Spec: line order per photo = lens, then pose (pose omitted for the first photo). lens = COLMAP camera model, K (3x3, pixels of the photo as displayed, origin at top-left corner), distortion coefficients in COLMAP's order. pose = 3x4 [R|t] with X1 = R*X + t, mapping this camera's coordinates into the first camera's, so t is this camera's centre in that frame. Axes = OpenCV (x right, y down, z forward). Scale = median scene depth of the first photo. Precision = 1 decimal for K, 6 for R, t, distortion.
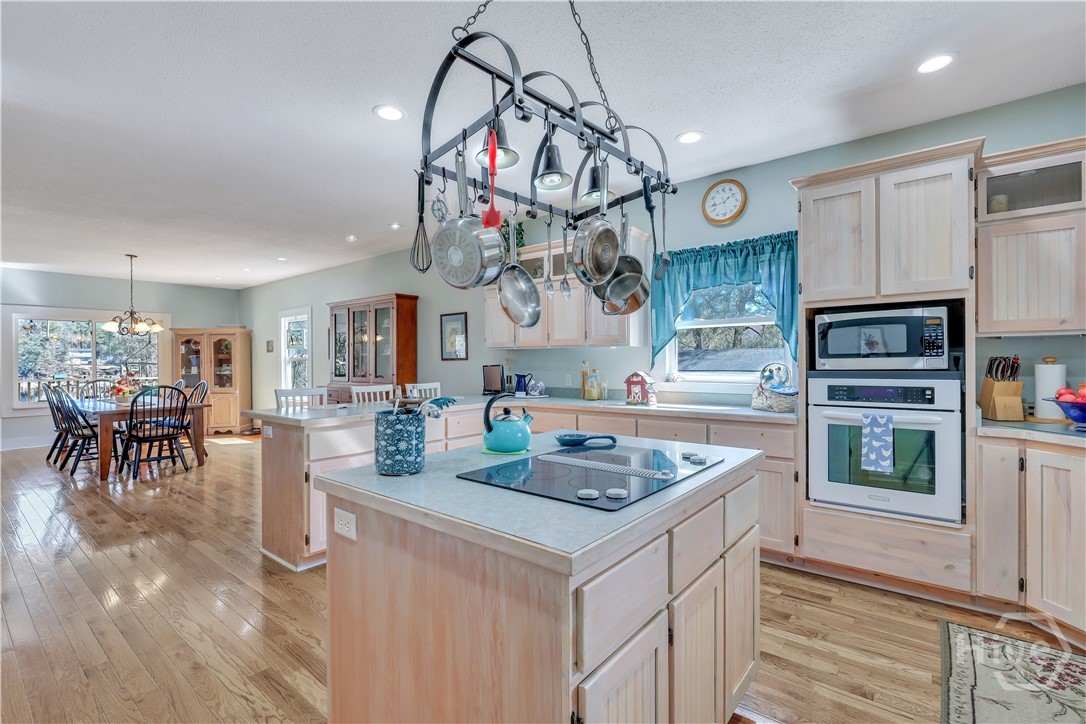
lens RADIAL K [[490.7, 0, 545.0], [0, 490.7, 361.4], [0, 0, 1]] dist [-0.003269, -0.000165]
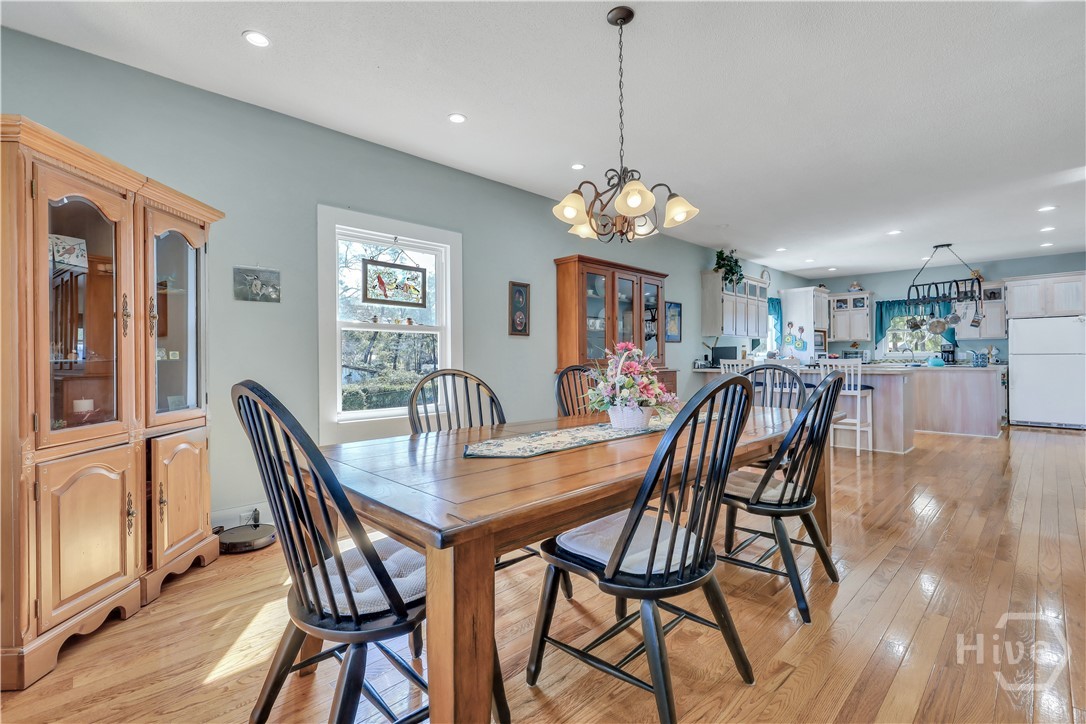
lens RADIAL K [[490.7, 0, 542.6], [0, 490.7, 359.4], [0, 0, 1]] dist [-0.003269, -0.000165]
pose [[0.125226, 0.004306, 0.992119, -2.799848], [0.008214, 0.999952, -0.005377, 0.083187], [-0.992094, 0.008823, 0.125185, 2.369550]]
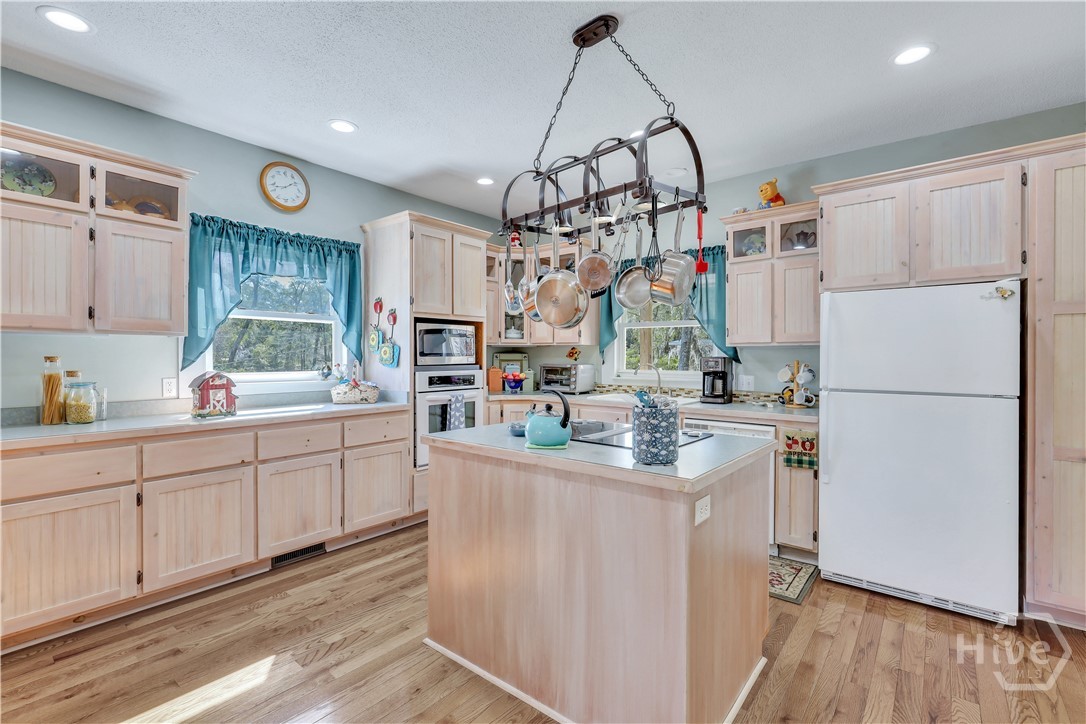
lens RADIAL K [[490.7, 0, 543.7], [0, 490.7, 359.7], [0, 0, 1]] dist [-0.003269, -0.000165]
pose [[-0.000638, 0.000594, 1.000000, -0.755732], [-0.001261, 0.999999, -0.000595, 0.003050], [-0.999999, -0.001261, -0.000637, 0.686049]]
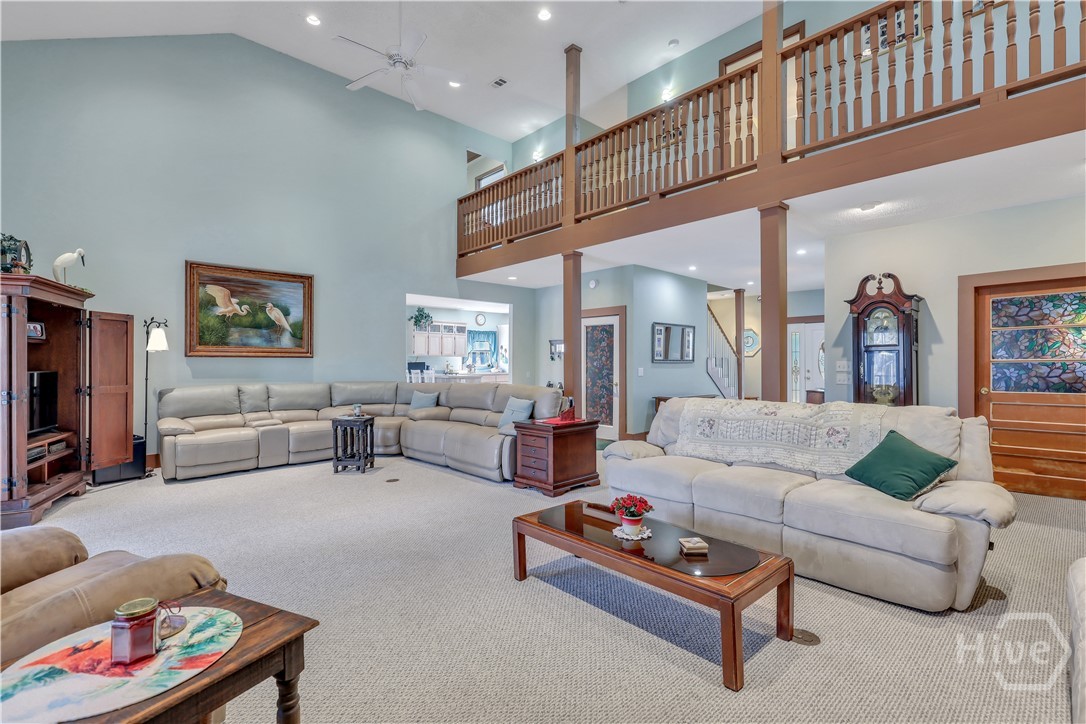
lens RADIAL K [[490.7, 0, 545.2], [0, 490.7, 359.6], [0, 0, 1]] dist [-0.003269, -0.000165]
pose [[0.145390, 0.015404, 0.989255, -4.478267], [0.003531, 0.999864, -0.016088, 0.066993], [-0.989368, 0.005832, 0.145316, -0.068924]]
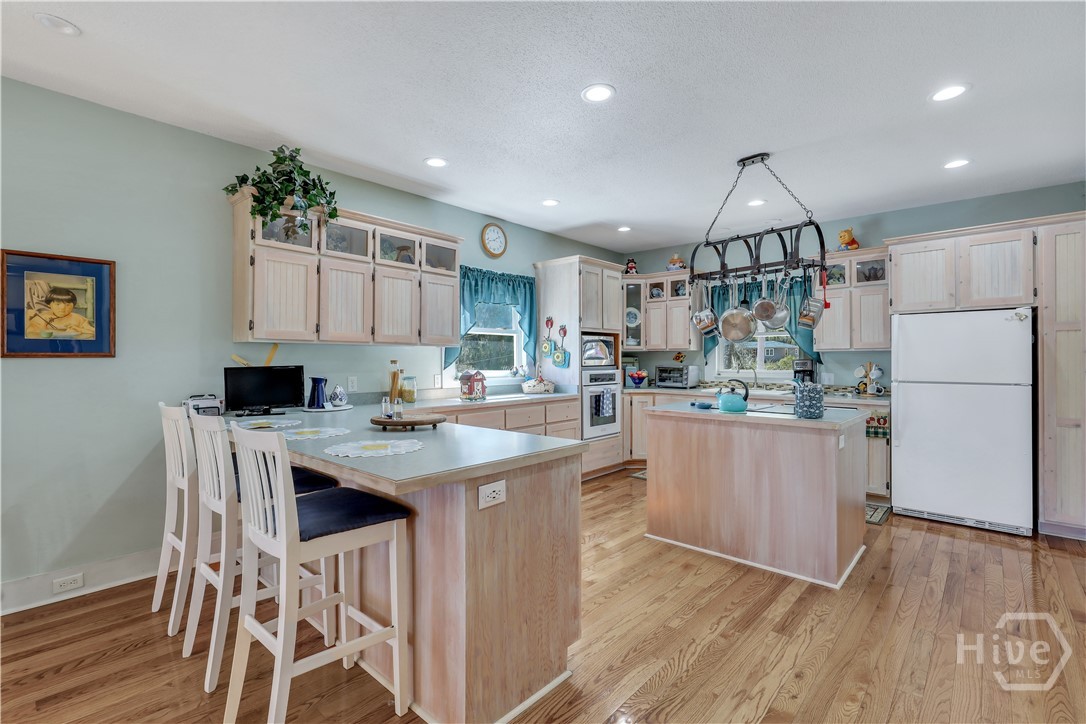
lens RADIAL K [[490.7, 0, 543.5], [0, 490.7, 358.5], [0, 0, 1]] dist [-0.003269, -0.000165]
pose [[0.056191, 0.009737, 0.998373, -1.257552], [0.001497, 0.999950, -0.009837, 0.006975], [-0.998419, 0.002047, 0.056174, 1.066232]]
